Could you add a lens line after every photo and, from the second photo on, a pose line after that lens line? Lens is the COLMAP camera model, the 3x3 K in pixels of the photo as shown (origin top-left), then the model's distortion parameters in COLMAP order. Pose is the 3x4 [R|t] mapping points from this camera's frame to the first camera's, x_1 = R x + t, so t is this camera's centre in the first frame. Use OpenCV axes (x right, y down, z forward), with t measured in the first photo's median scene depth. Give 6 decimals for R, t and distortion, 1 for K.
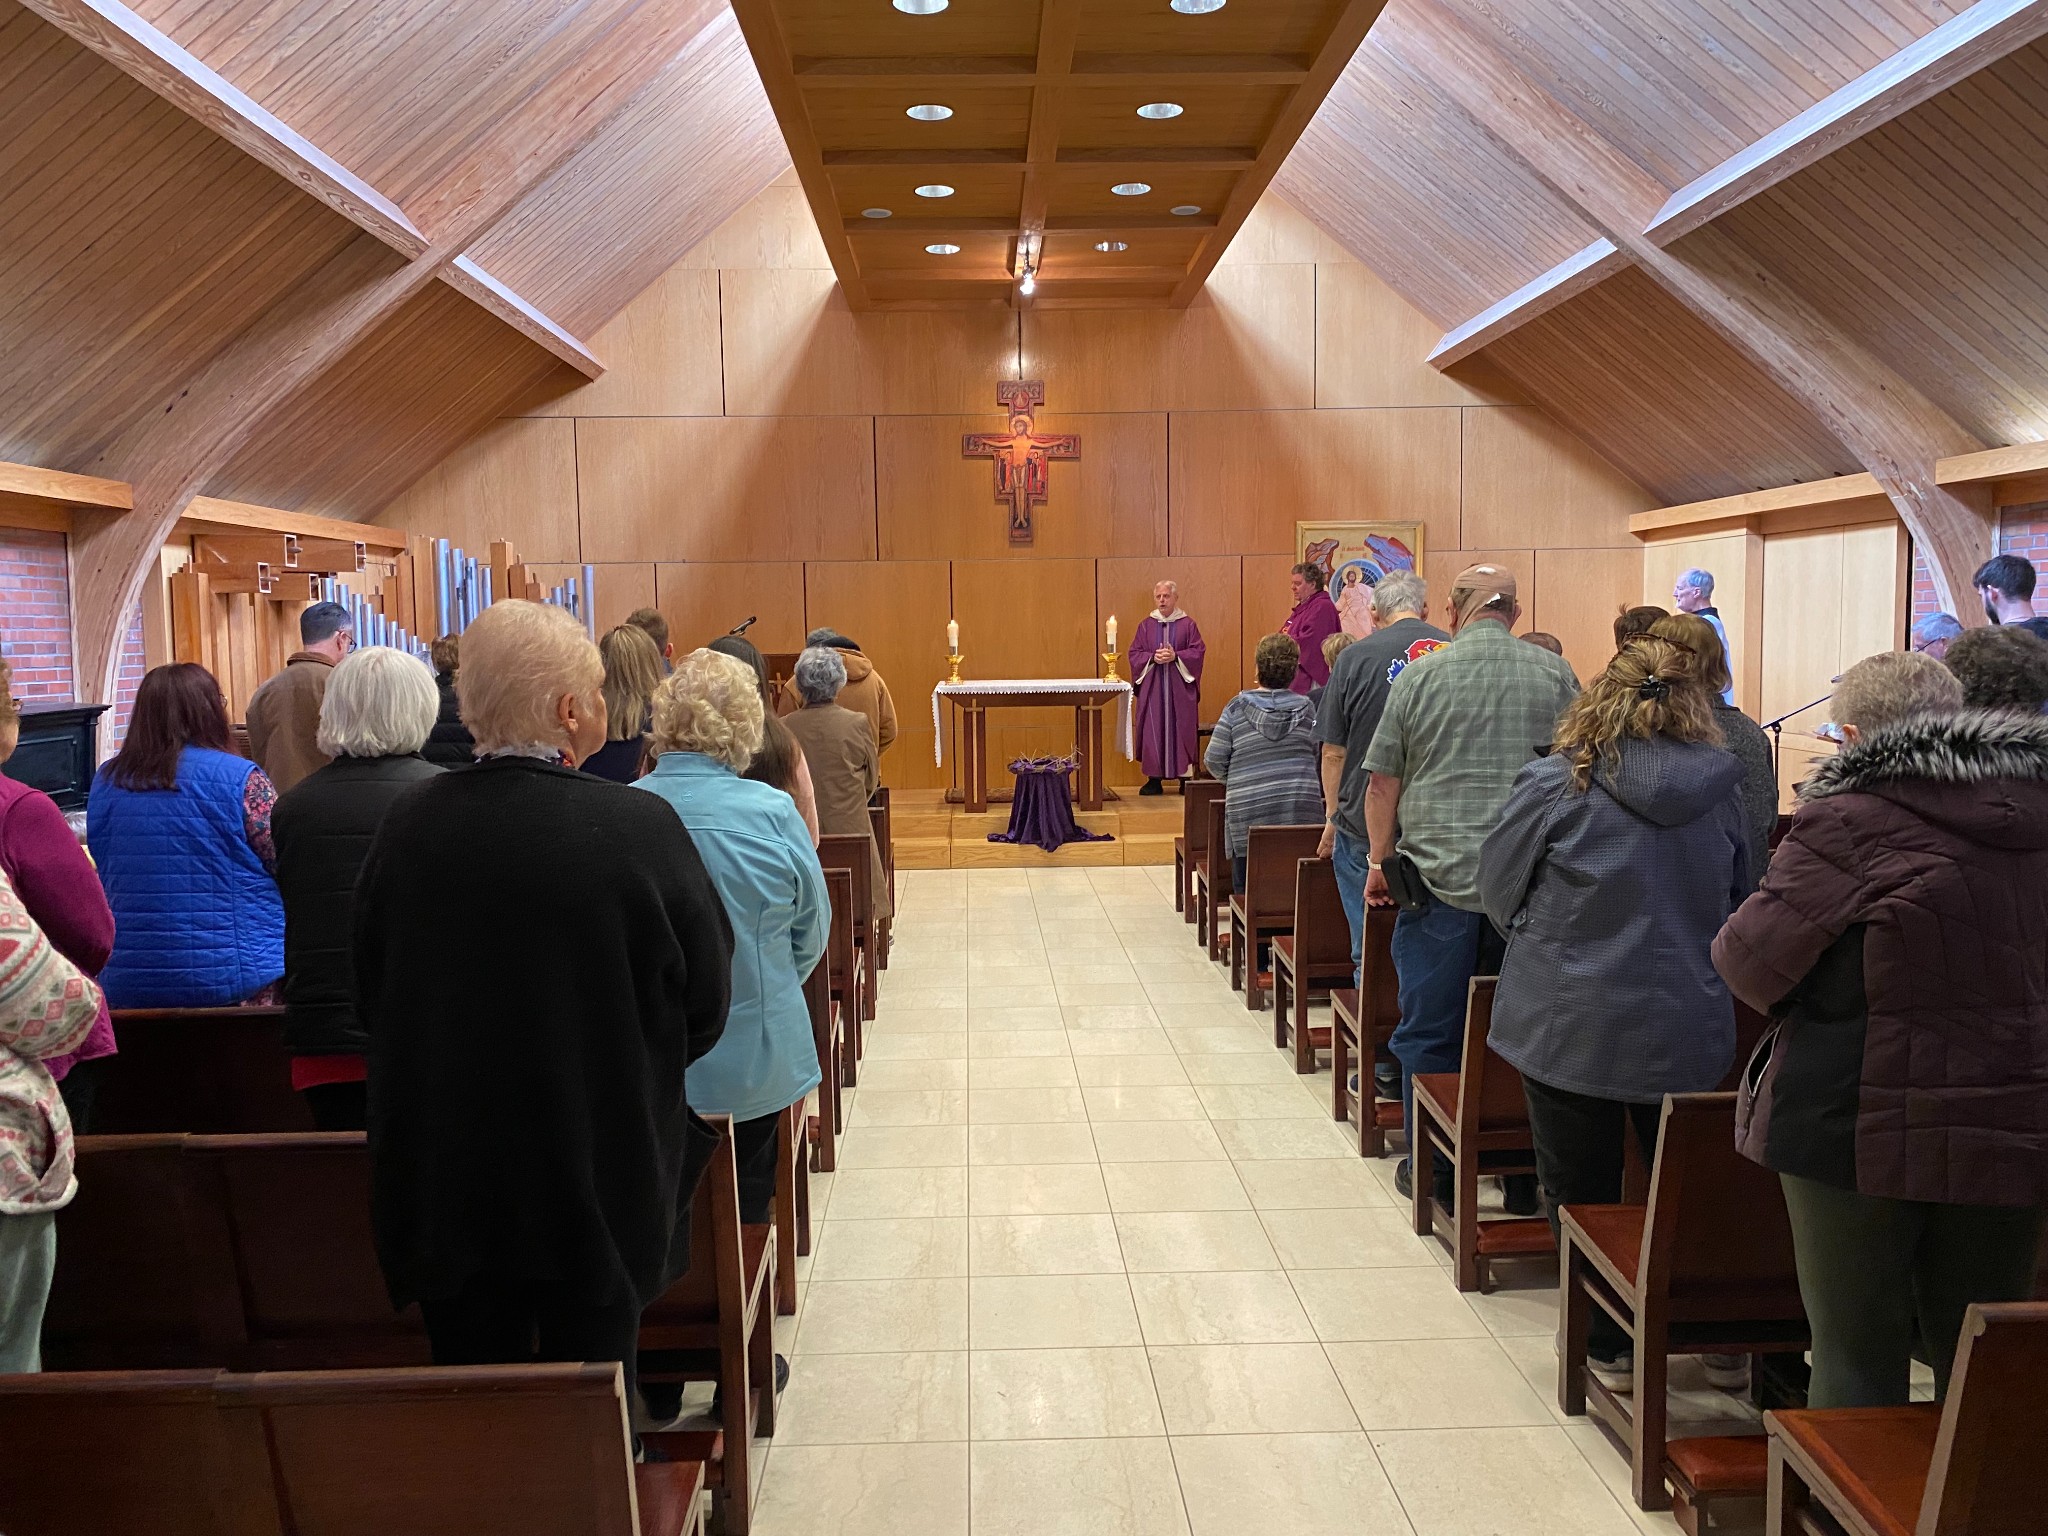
lens RADIAL K [[1552.3, 0, 1024.2], [0, 1552.3, 773.4], [0, 0, 1]] dist [0.015033, -0.003742]
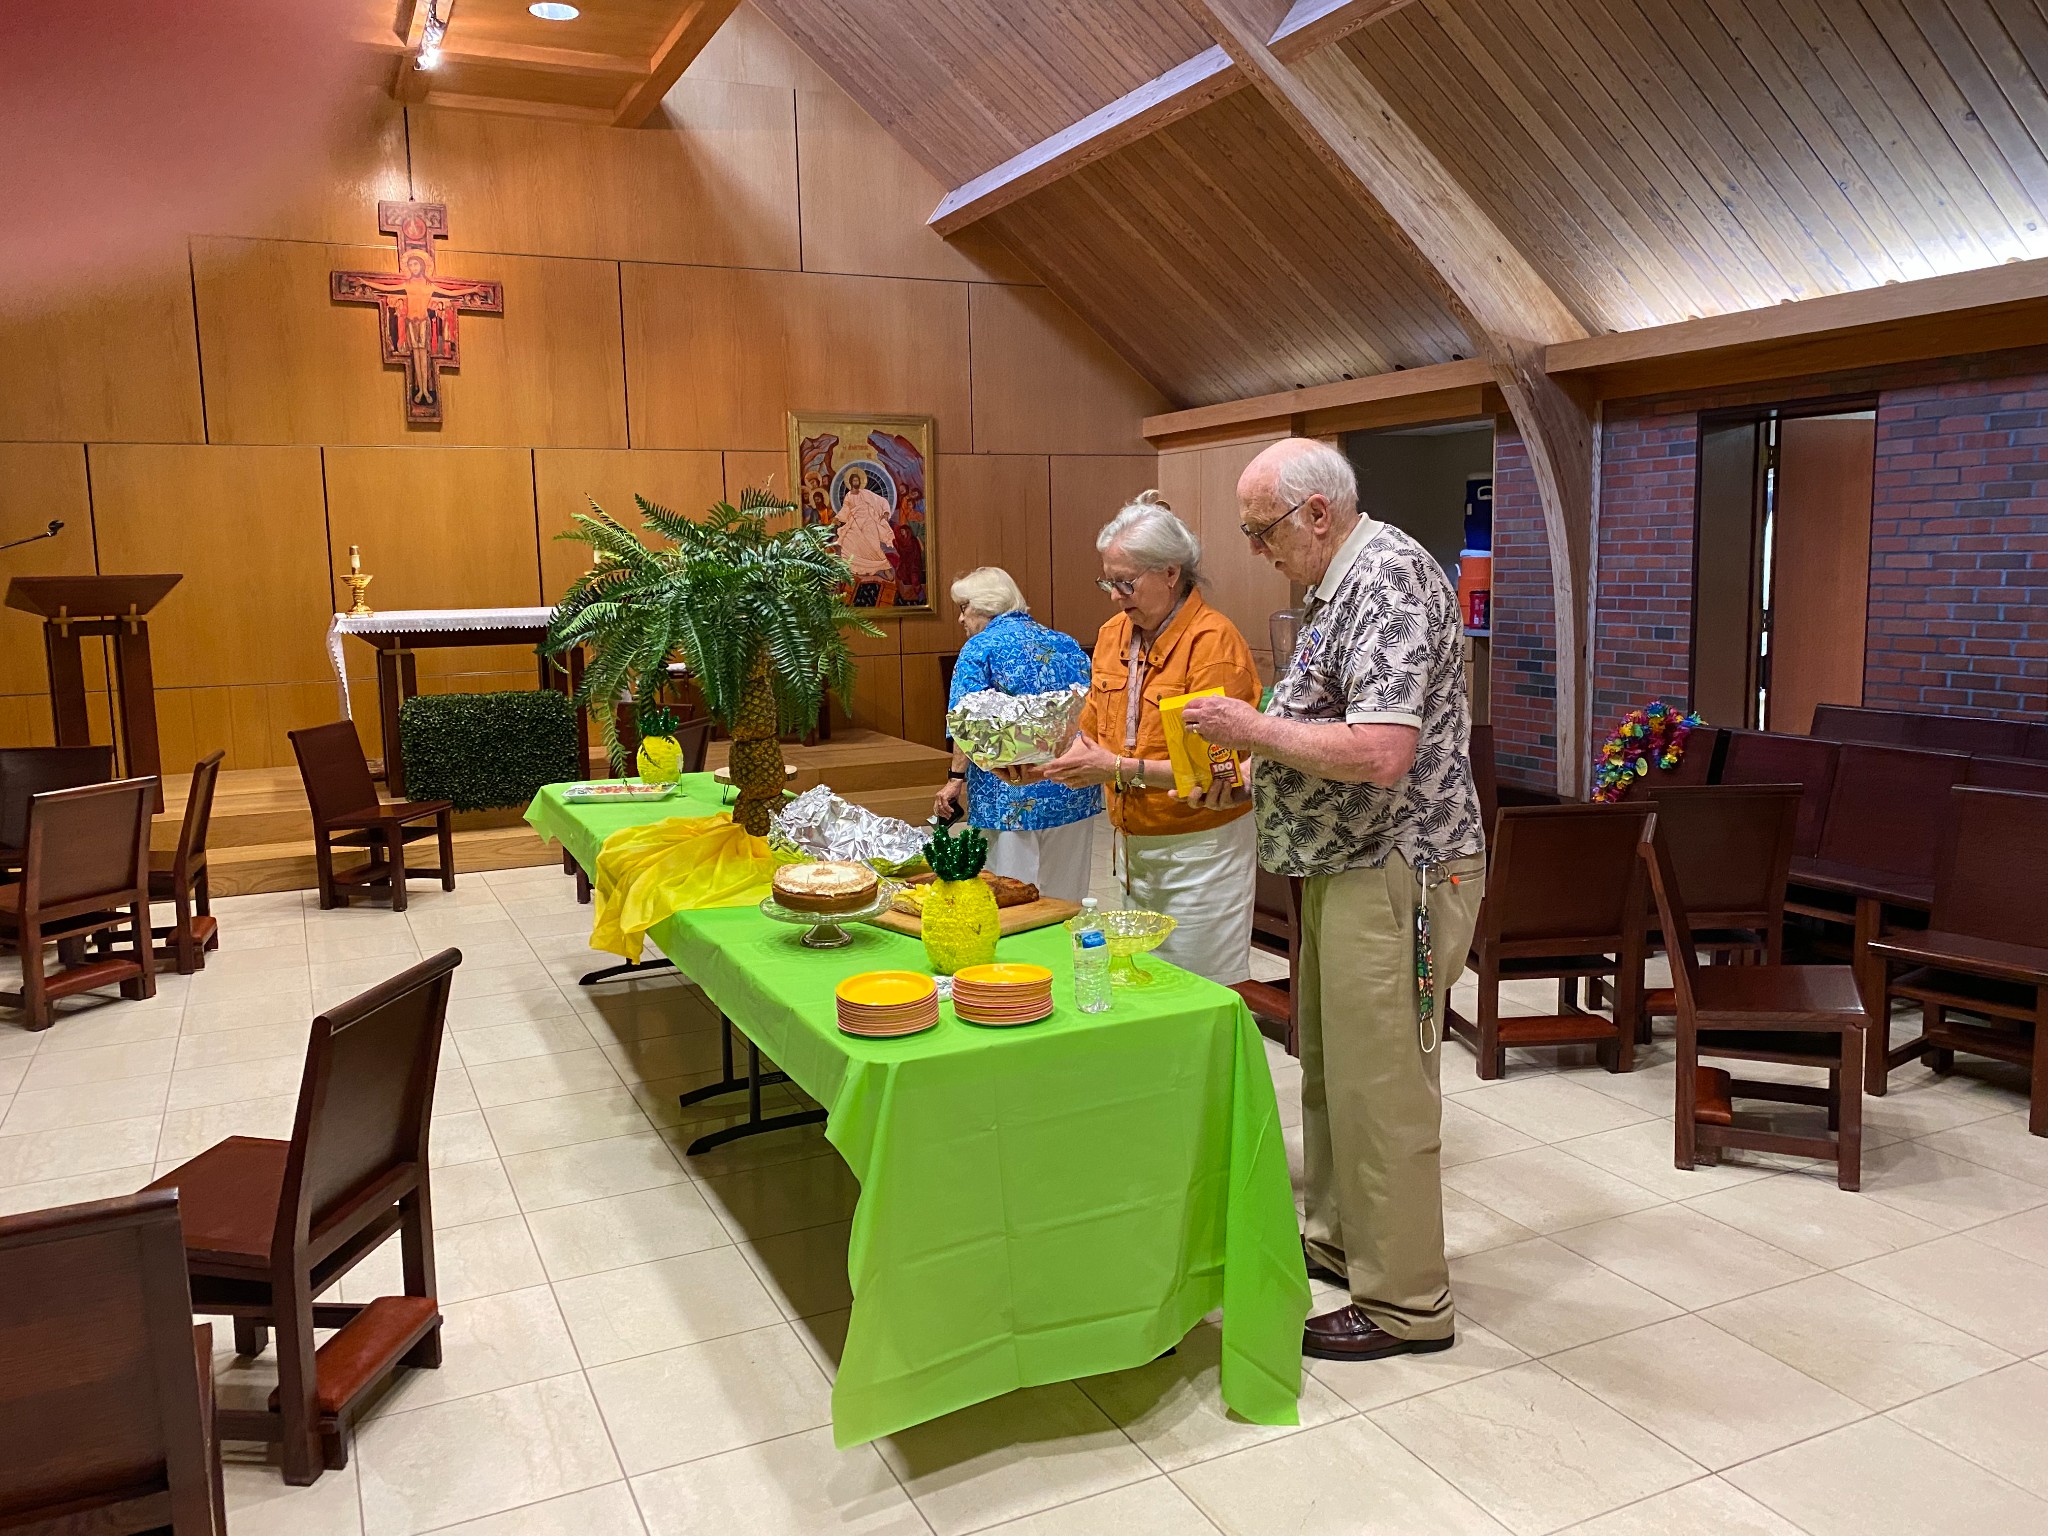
lens RADIAL K [[1583.3, 0, 1019.9], [0, 1583.3, 739.1], [0, 0, 1]] dist [0.000511, -0.010513]
pose [[0.916776, -0.049507, 0.396322, -0.049279], [0.044355, 0.998770, 0.022159, -0.006567], [-0.396931, -0.002736, 0.917844, 0.217460]]
